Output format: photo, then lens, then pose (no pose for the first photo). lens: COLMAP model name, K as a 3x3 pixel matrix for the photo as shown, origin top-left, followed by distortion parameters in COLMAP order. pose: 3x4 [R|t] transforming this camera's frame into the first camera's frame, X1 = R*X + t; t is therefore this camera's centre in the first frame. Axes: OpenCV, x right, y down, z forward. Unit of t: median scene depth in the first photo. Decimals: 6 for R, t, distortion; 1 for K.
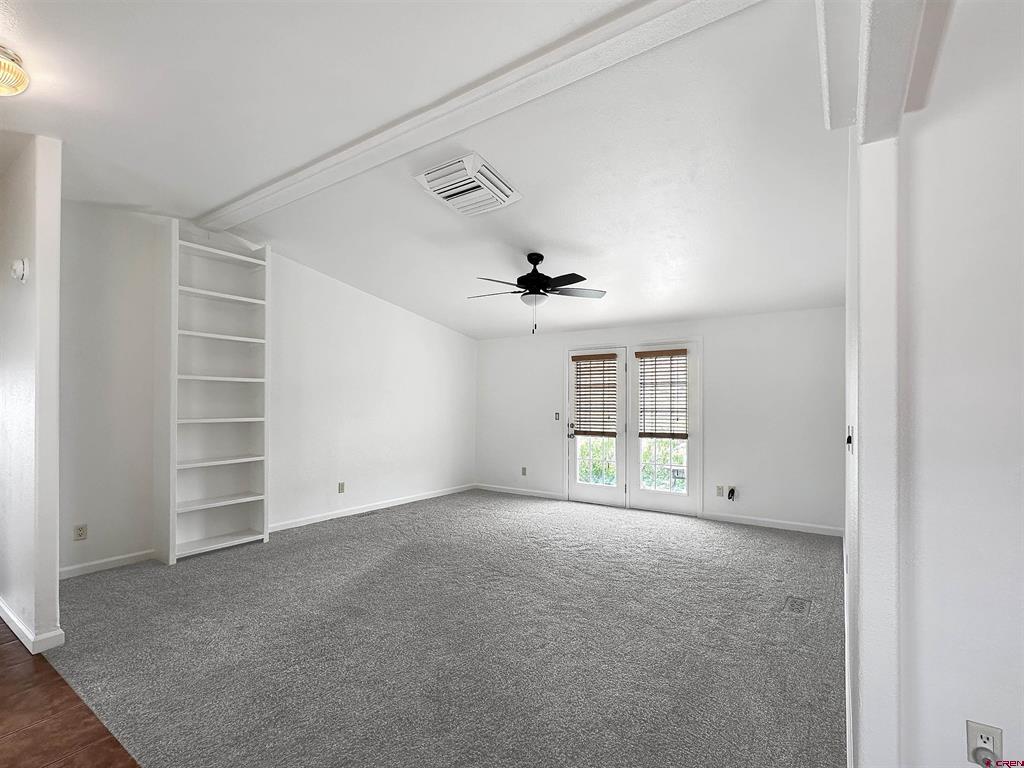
lens RADIAL K [[475.8, 0, 512.9], [0, 475.8, 396.6], [0, 0, 1]] dist [0.001051, 0.000048]
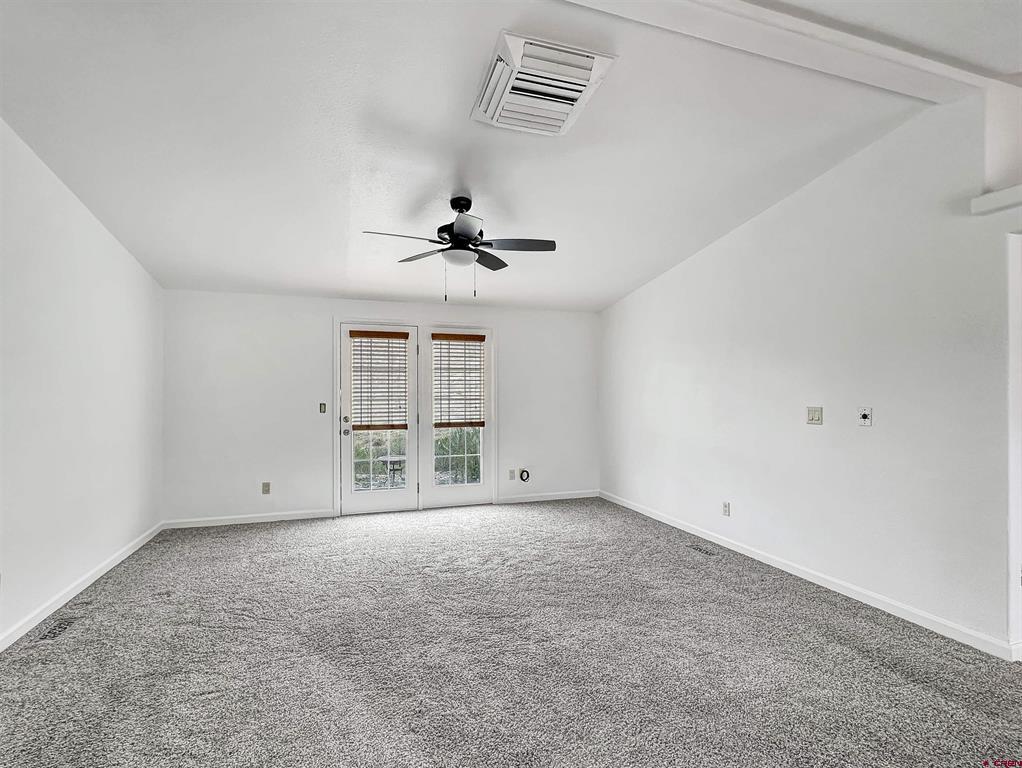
lens RADIAL K [[492.3, 0, 511.0], [0, 492.3, 384.0], [0, 0, 1]] dist [-0.001153, -0.000339]
pose [[0.603148, 0.008636, 0.797583, -0.424259], [-0.009905, 0.999945, -0.003337, 0.003751], [-0.797568, -0.005887, 0.603201, 0.350335]]
